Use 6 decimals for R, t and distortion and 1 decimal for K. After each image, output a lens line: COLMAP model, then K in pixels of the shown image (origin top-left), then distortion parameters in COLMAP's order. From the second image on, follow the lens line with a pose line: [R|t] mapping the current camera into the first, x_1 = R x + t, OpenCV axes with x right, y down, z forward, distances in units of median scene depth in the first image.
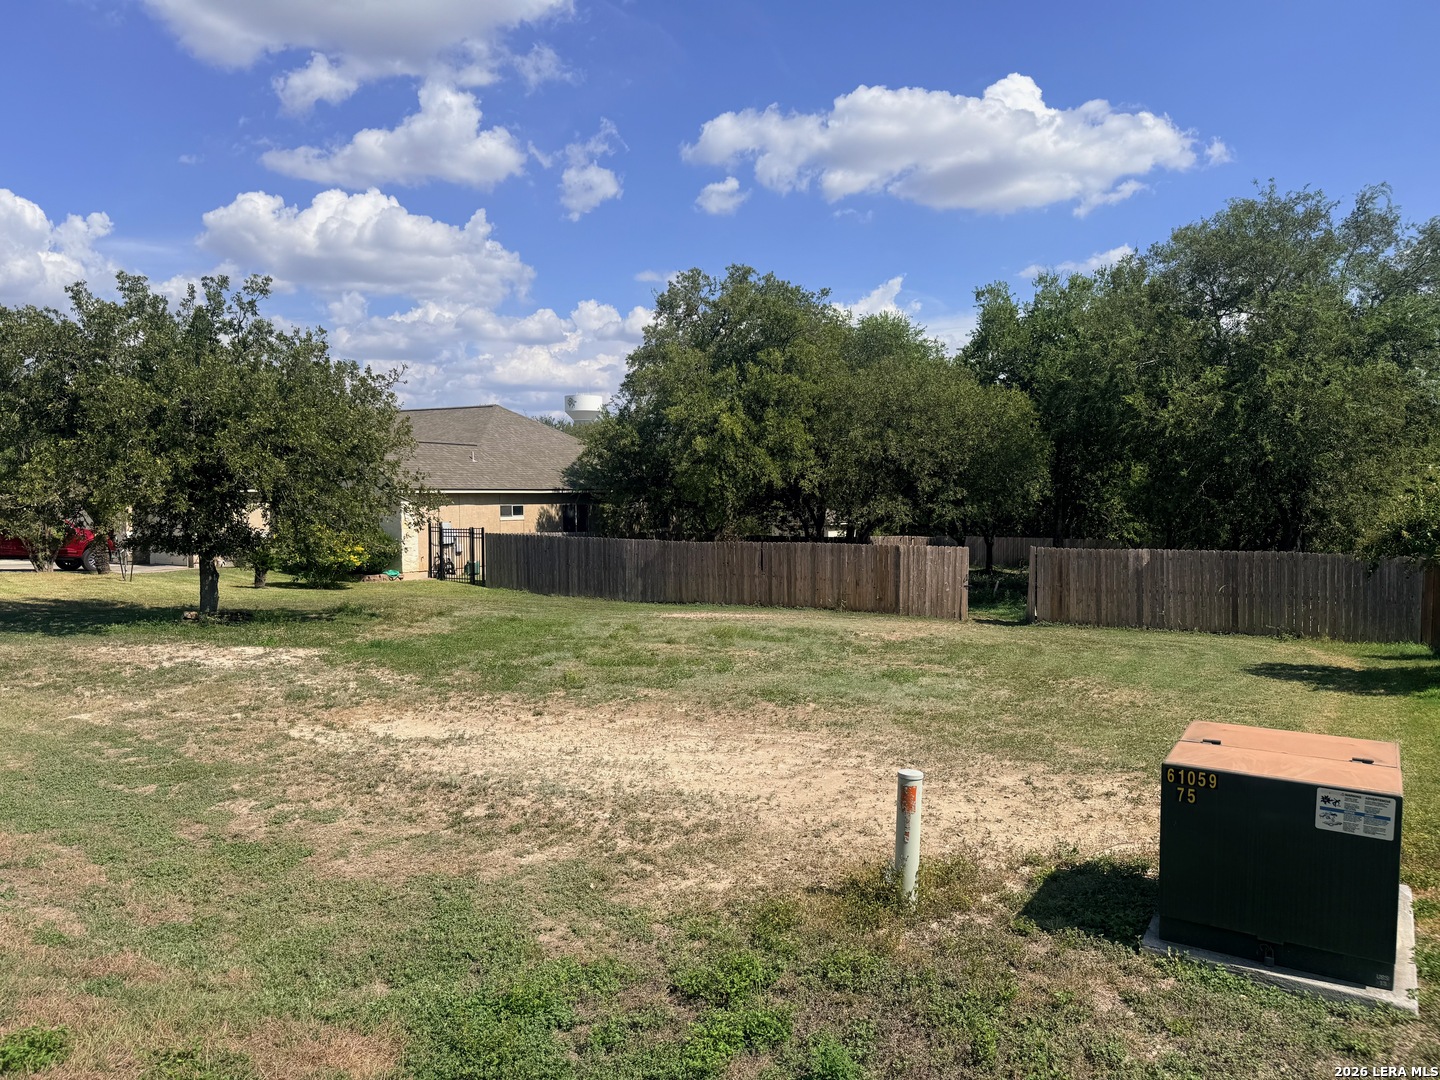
lens RADIAL K [[992.8, 0, 720.0], [0, 992.8, 560.6], [0, 0, 1]] dist [0.001203, -0.029321]
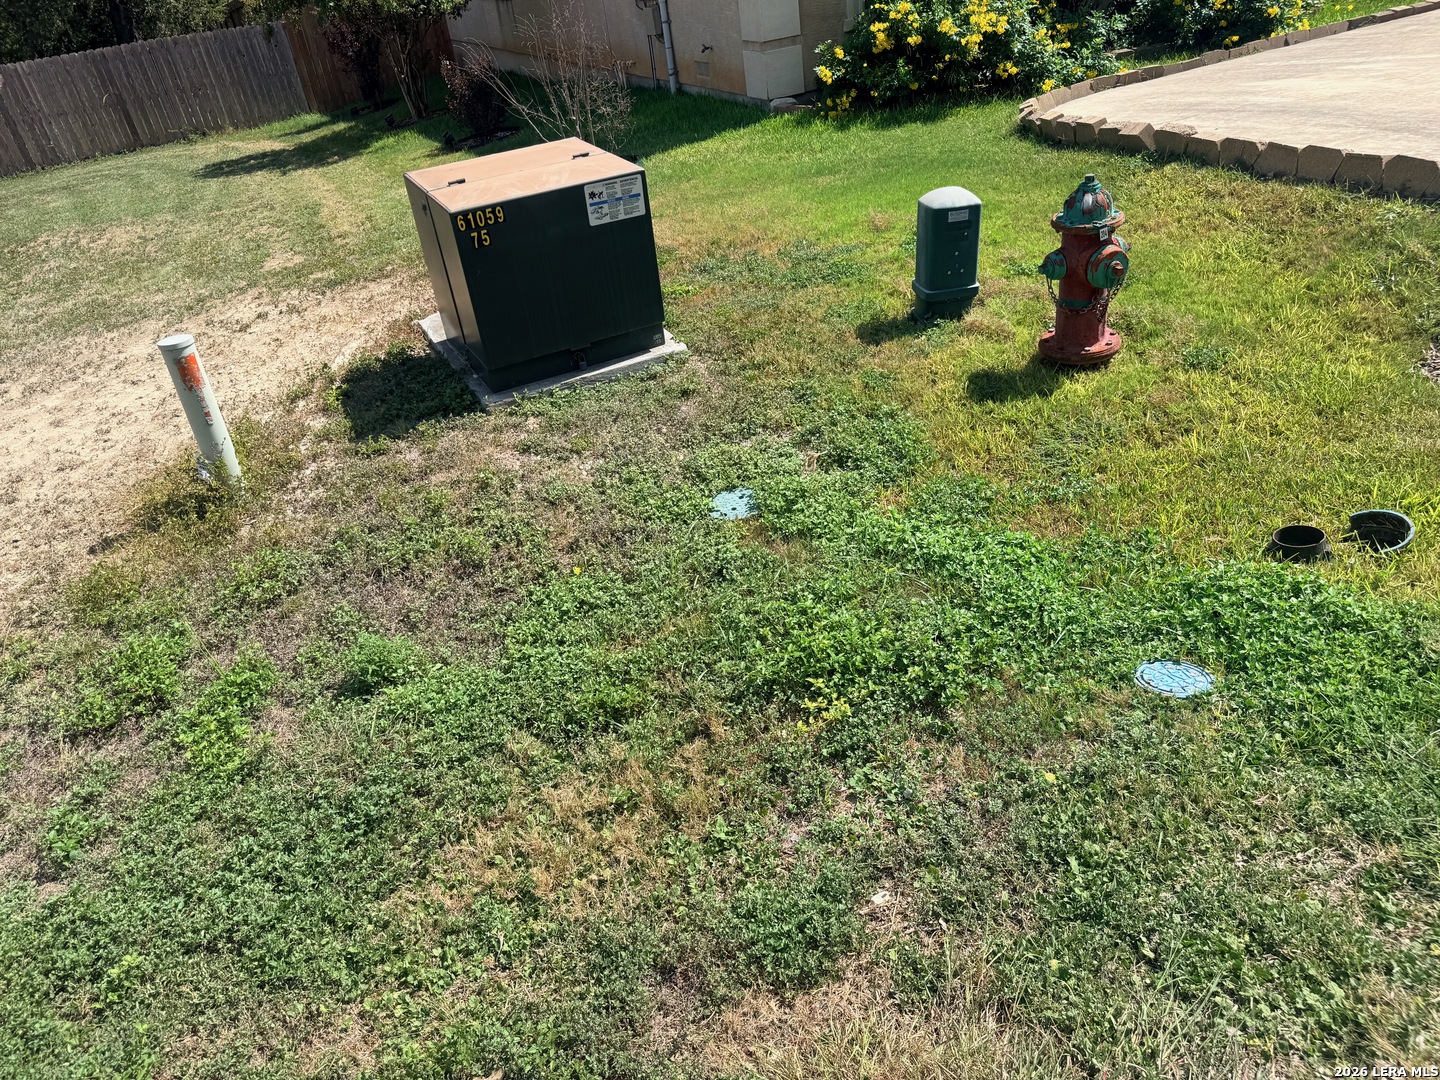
lens RADIAL K [[992.8, 0, 720.0], [0, 992.8, 560.6], [0, 0, 1]] dist [0.001203, -0.029321]
pose [[0.510654, -0.532319, 0.675181, -0.225606], [0.171498, 0.832572, 0.526700, 0.029955], [-0.842509, -0.153169, 0.516447, 0.260841]]
